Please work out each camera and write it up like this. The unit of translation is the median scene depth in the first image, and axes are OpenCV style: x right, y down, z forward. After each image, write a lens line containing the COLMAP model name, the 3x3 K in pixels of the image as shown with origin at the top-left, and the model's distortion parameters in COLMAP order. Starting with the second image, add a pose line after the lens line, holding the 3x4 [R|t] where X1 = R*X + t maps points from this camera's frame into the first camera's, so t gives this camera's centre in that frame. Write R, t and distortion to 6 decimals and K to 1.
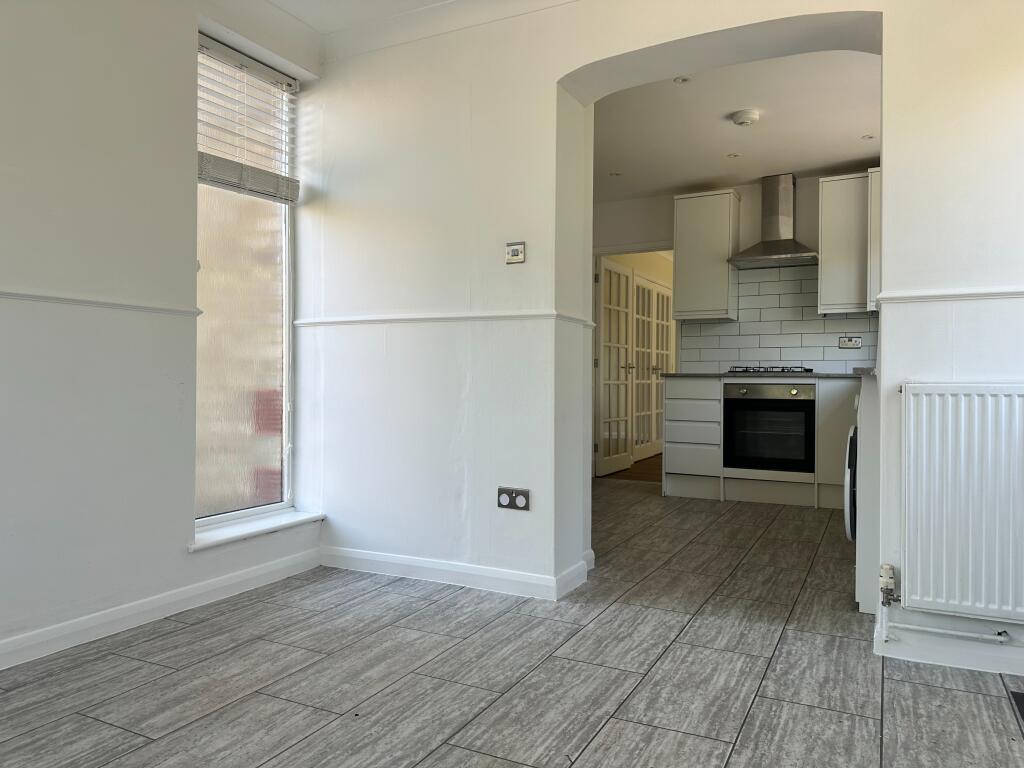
lens RADIAL K [[729.7, 0, 512.0], [0, 729.7, 384.0], [0, 0, 1]] dist [-0.006986, -0.001014]
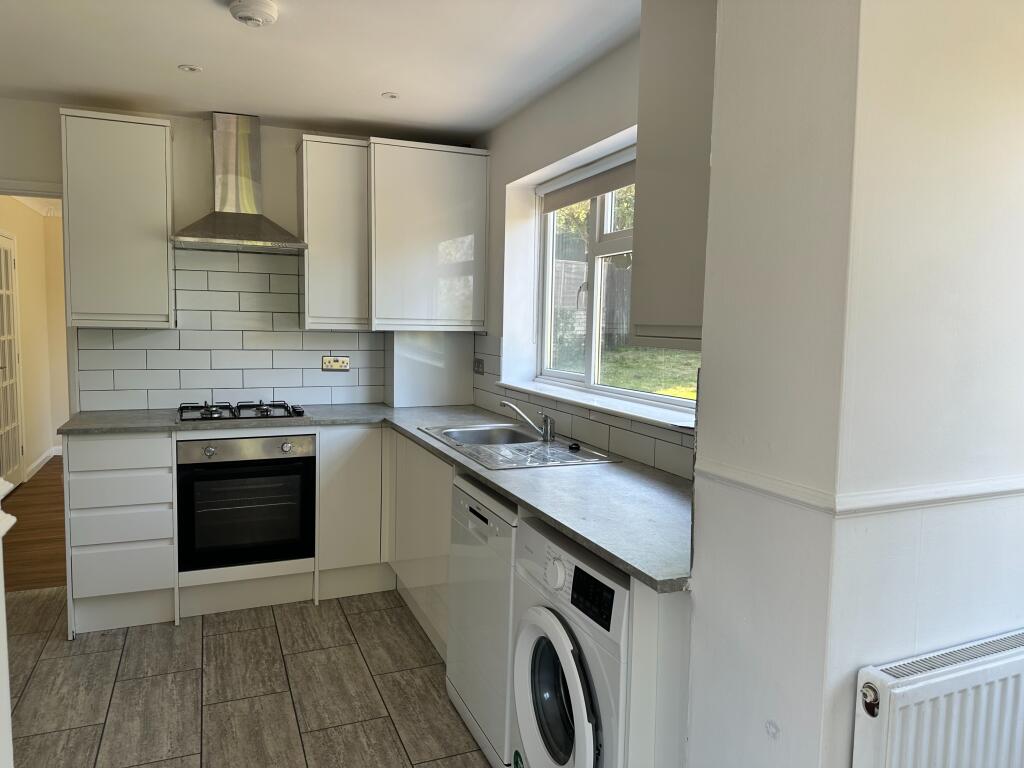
lens RADIAL K [[729.7, 0, 512.0], [0, 729.7, 384.0], [0, 0, 1]] dist [-0.006986, -0.001014]
pose [[0.644811, -0.057589, 0.762170, 0.004083], [-0.013049, 0.996183, 0.086311, -0.106287], [-0.764231, -0.065600, 0.641598, 0.384419]]
